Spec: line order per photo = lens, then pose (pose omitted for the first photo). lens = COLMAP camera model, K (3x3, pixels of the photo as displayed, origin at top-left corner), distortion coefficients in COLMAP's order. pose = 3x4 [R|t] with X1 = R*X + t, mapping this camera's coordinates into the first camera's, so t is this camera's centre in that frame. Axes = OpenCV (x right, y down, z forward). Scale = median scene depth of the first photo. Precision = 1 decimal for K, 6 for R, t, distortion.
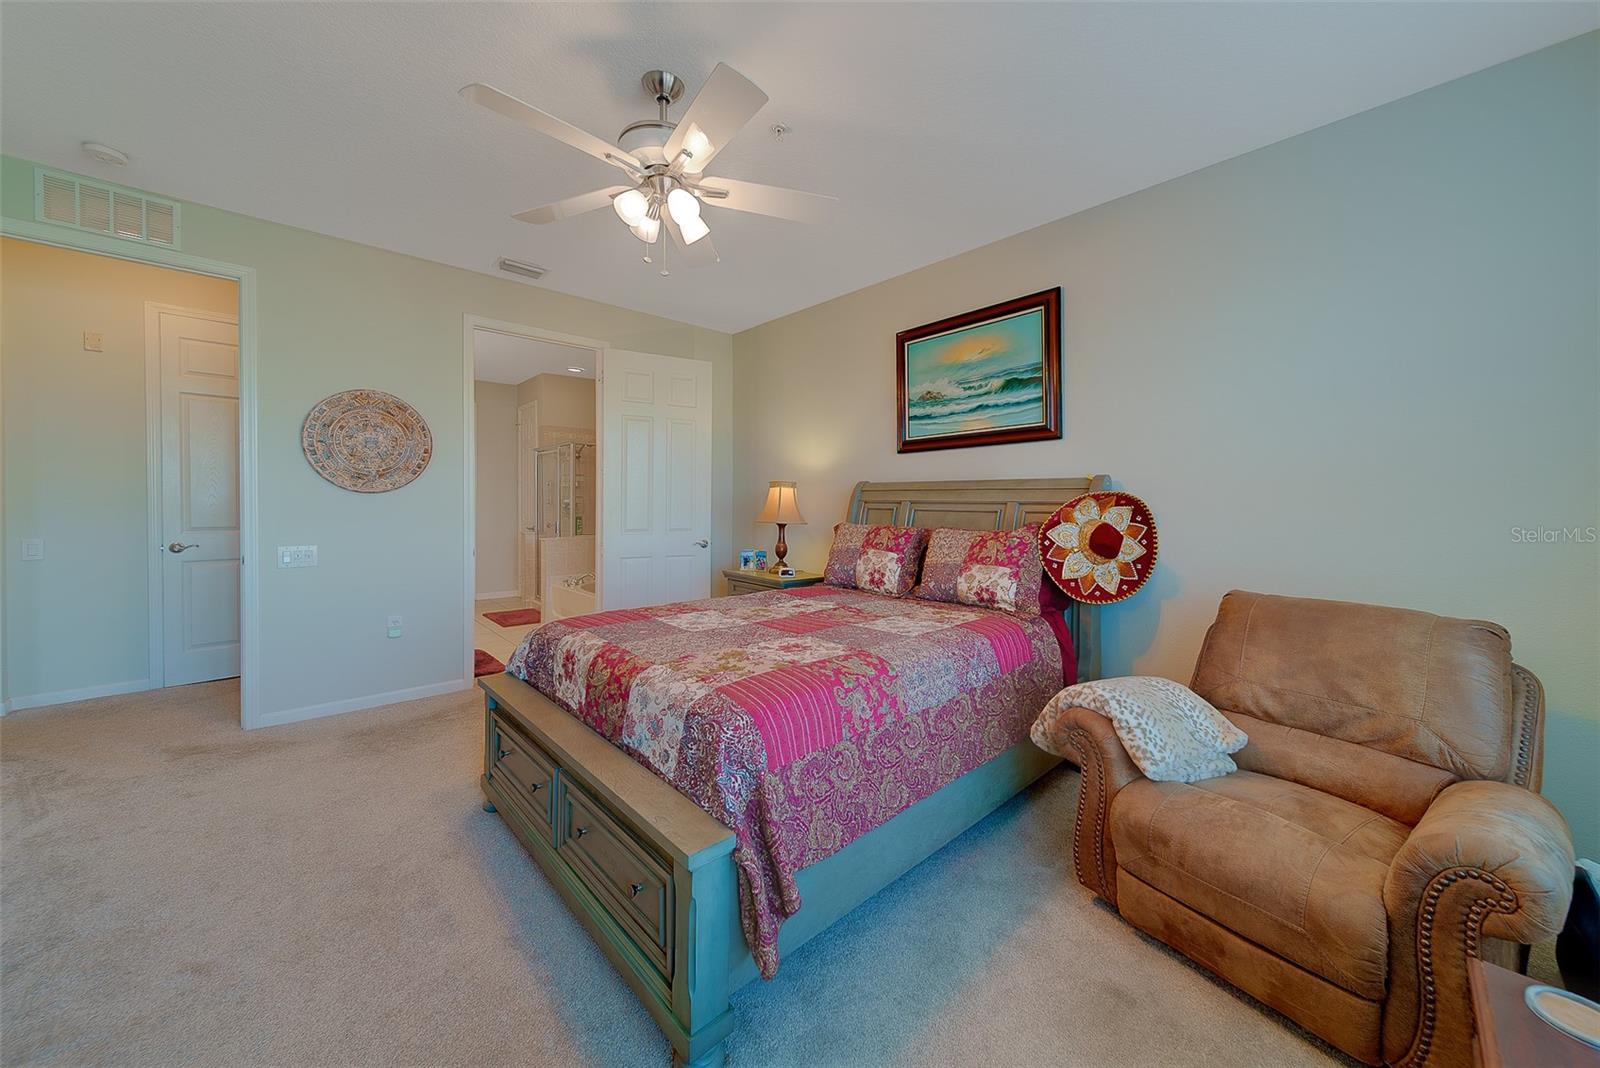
lens RADIAL K [[577.0, 0, 860.1], [0, 577.0, 514.3], [0, 0, 1]] dist [0.004981, 0.000020]
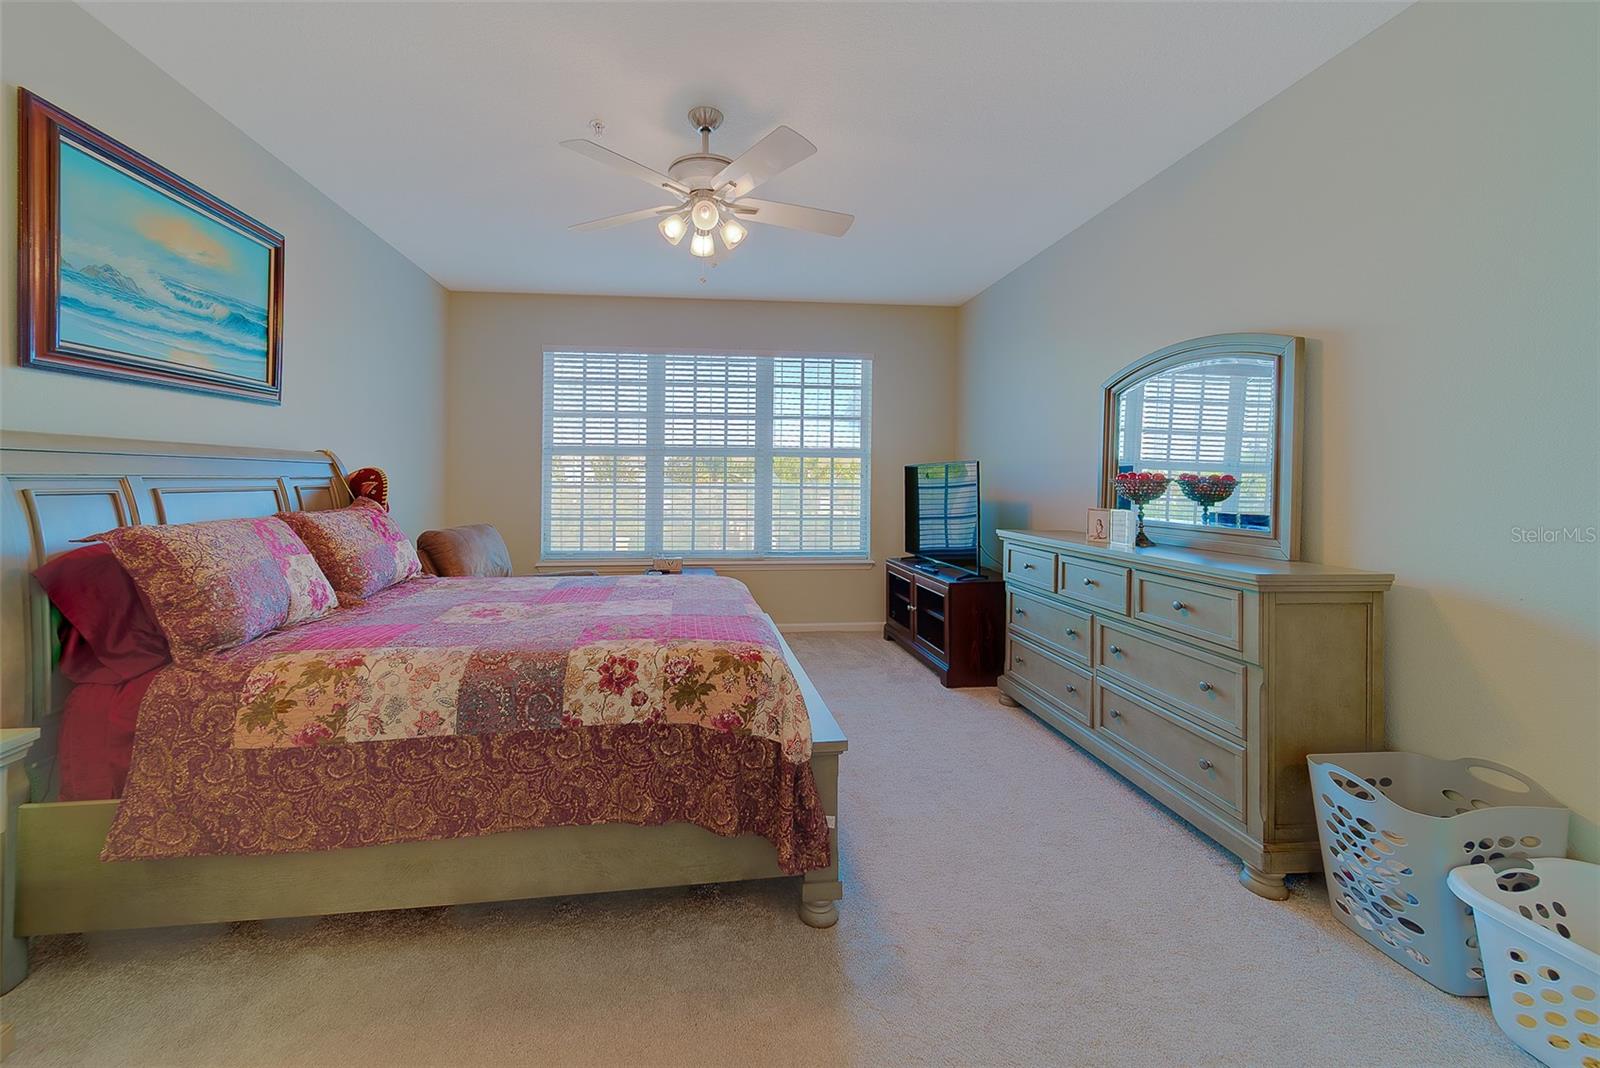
lens RADIAL K [[577.0, 0, 731.5], [0, 577.0, 478.0], [0, 0, 1]] dist [0.004981, 0.000020]
pose [[-0.737271, -0.016546, 0.675394, -0.737947], [-0.002648, 0.999763, 0.021602, -0.037287], [-0.675592, 0.014138, -0.737140, 1.128126]]
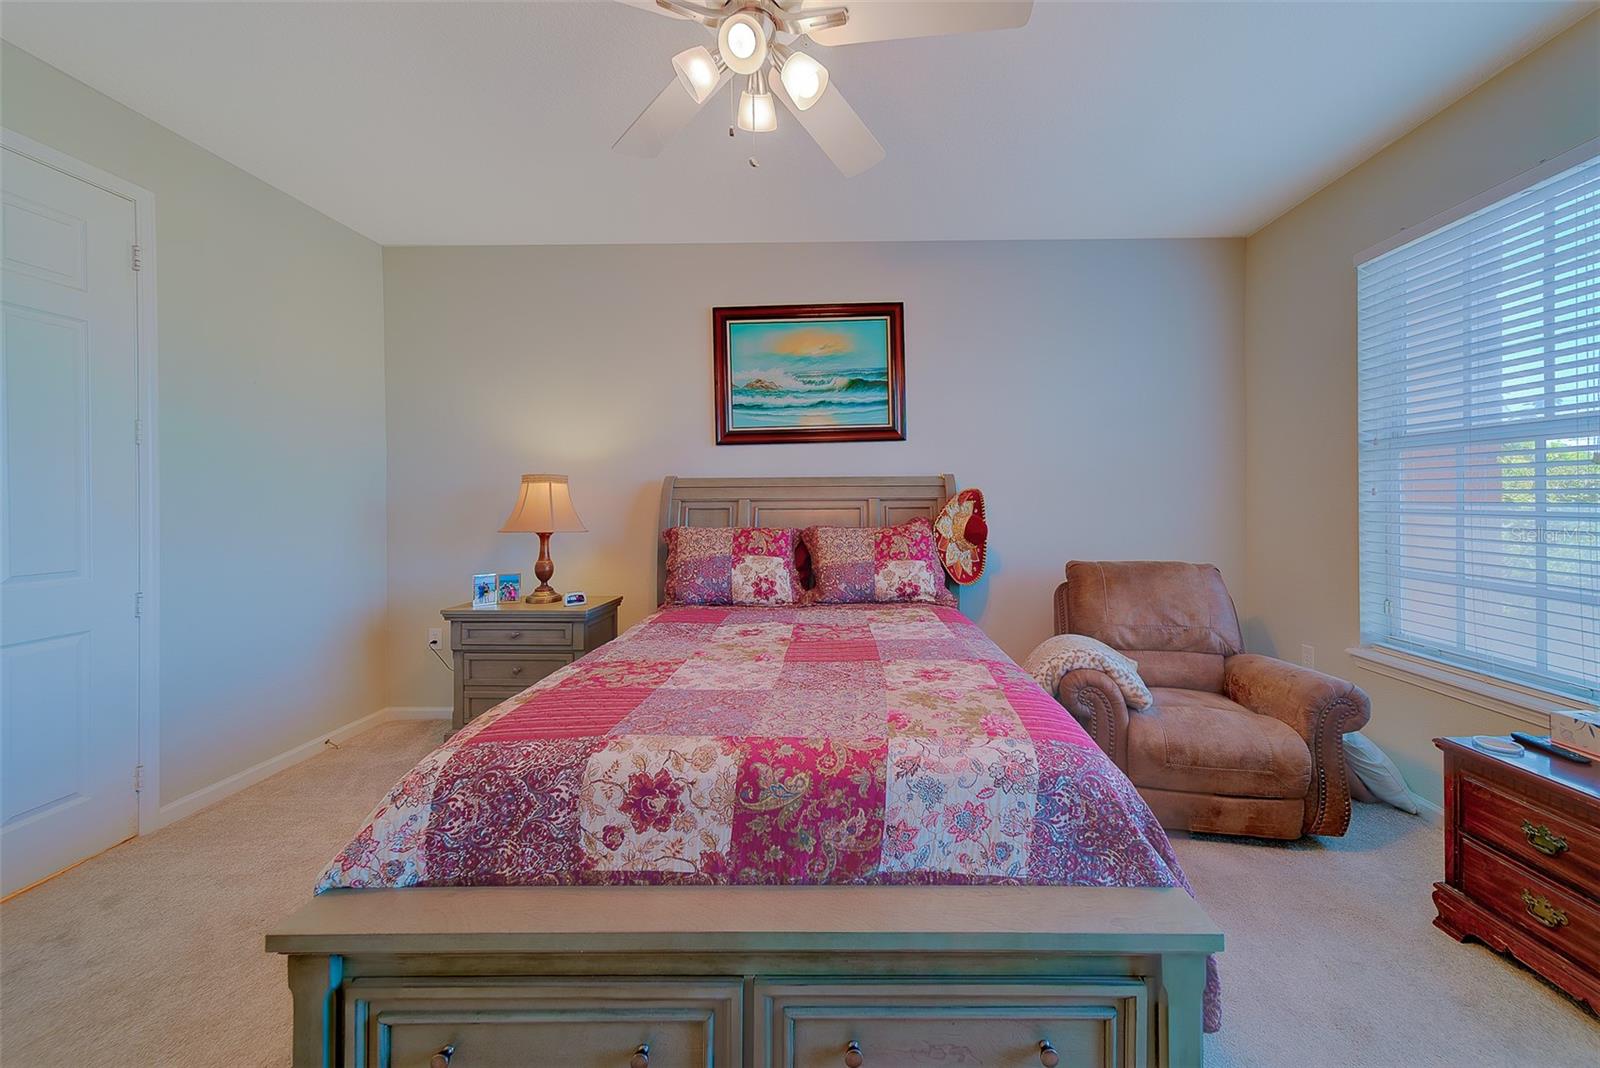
lens RADIAL K [[577.0, 0, 806.4], [0, 577.0, 498.5], [0, 0, 1]] dist [0.004981, 0.000020]
pose [[0.717413, -0.016207, 0.696460, -0.526494], [0.028475, 0.999576, -0.006071, -0.017603], [-0.696066, 0.024187, 0.717570, 0.325709]]
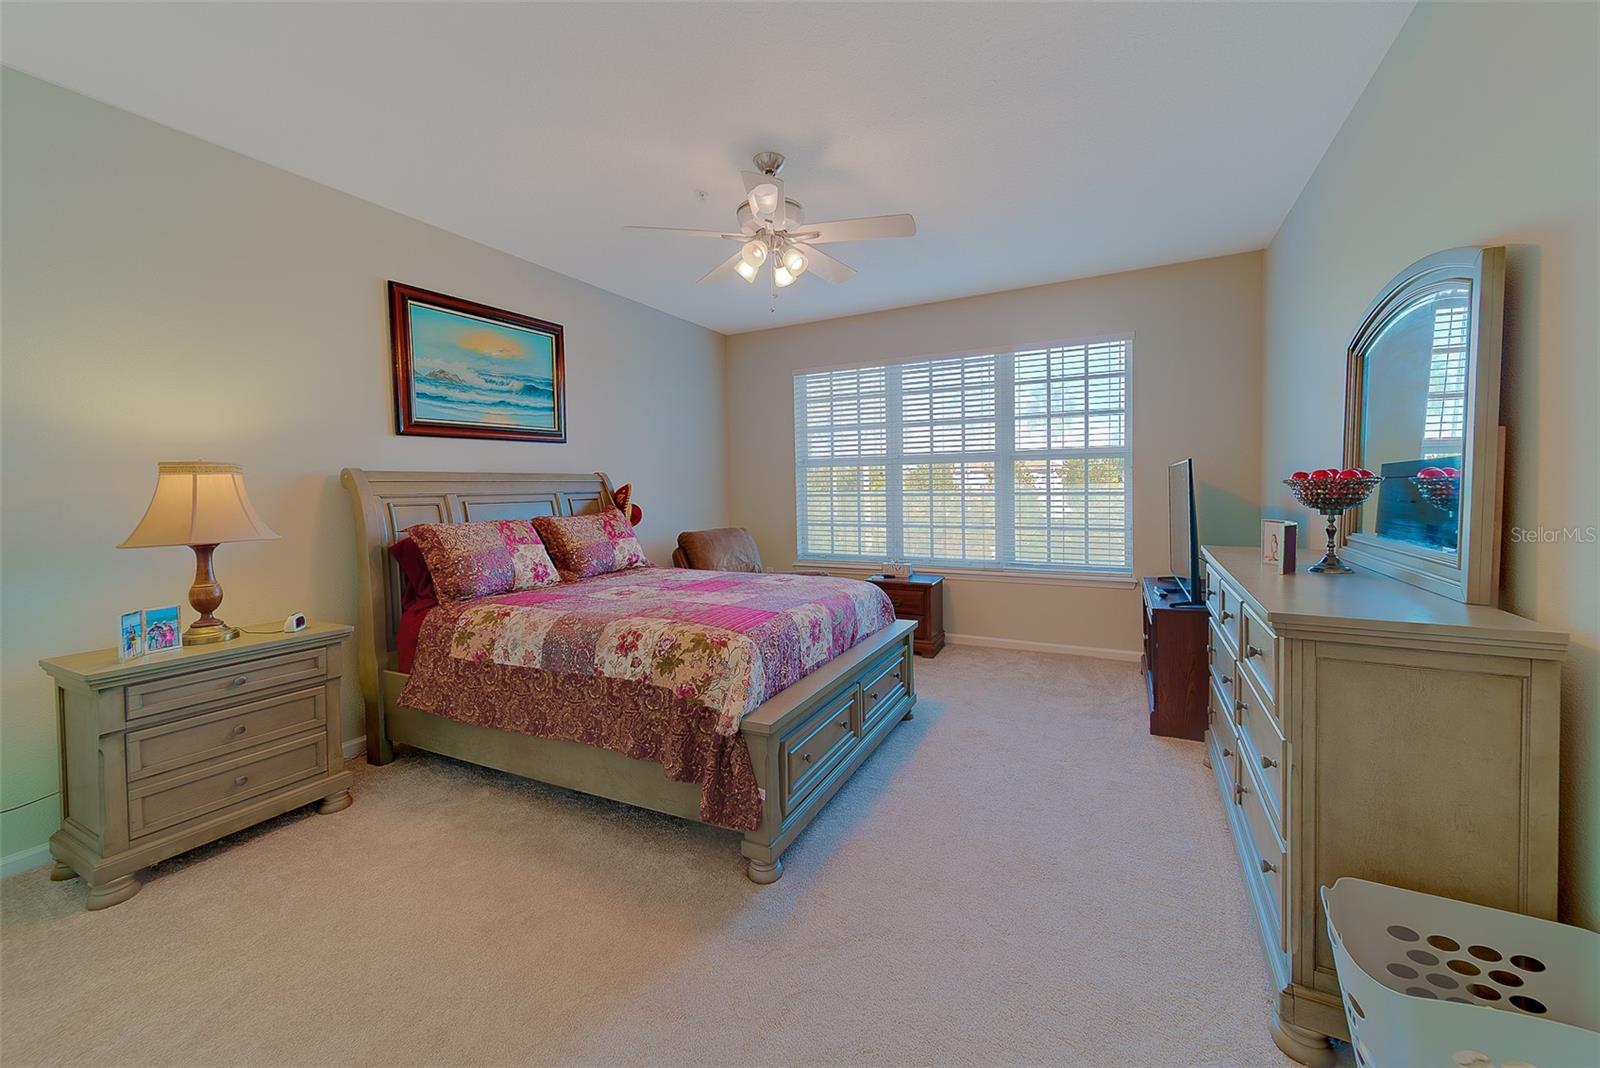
lens RADIAL K [[577.0, 0, 807.6], [0, 577.0, 507.2], [0, 0, 1]] dist [0.004981, 0.000020]
pose [[-0.287800, -0.042113, 0.956764, -1.008364], [0.030007, 0.998146, 0.052961, -0.036950], [-0.957220, 0.043952, -0.286003, 0.811986]]
